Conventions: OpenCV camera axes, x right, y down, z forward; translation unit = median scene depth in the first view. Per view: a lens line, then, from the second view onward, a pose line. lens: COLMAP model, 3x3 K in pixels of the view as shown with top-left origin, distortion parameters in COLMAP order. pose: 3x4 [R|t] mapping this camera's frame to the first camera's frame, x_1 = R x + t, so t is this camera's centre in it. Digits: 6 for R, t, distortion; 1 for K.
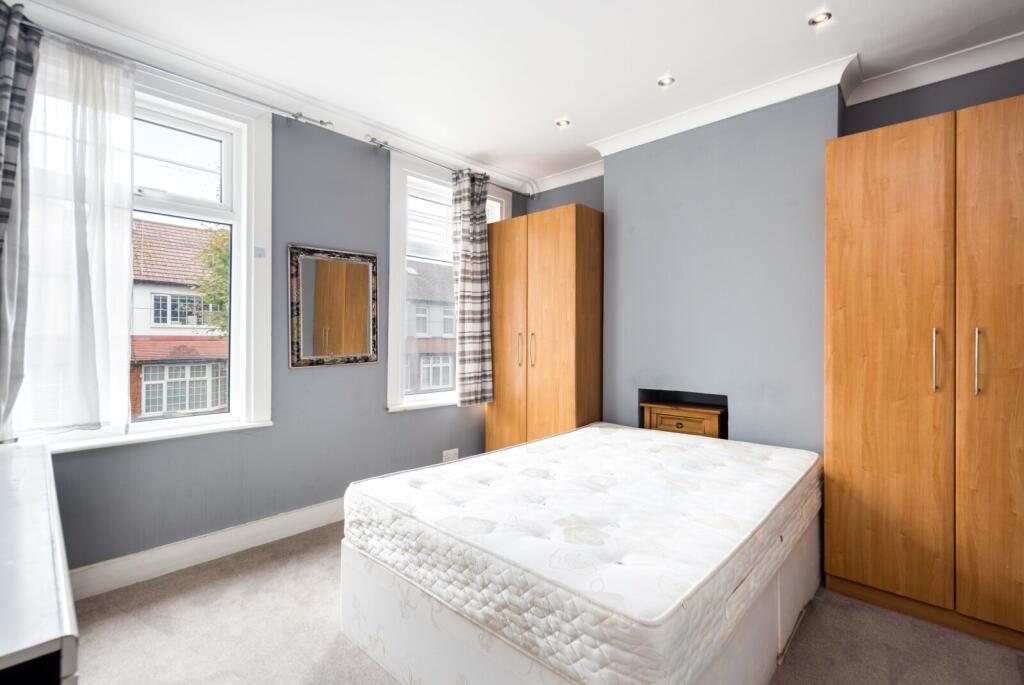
lens RADIAL K [[464.8, 0, 512.0], [0, 464.8, 342.5], [0, 0, 1]] dist [-0.001849, -0.000078]
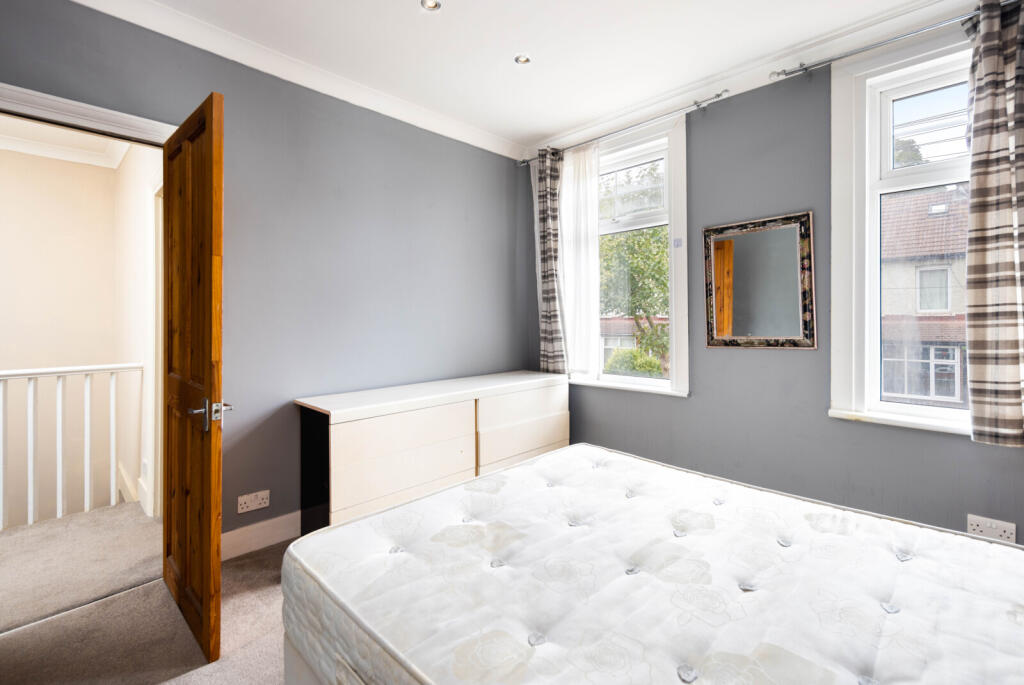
lens RADIAL K [[446.6, 0, 511.7], [0, 446.6, 327.4], [0, 0, 1]] dist [-0.001899, -0.000507]
pose [[-0.023166, 0.016210, -0.999600, 0.487243], [-0.005271, 0.999853, 0.016336, -0.002194], [0.999718, 0.005648, -0.023077, 0.535021]]
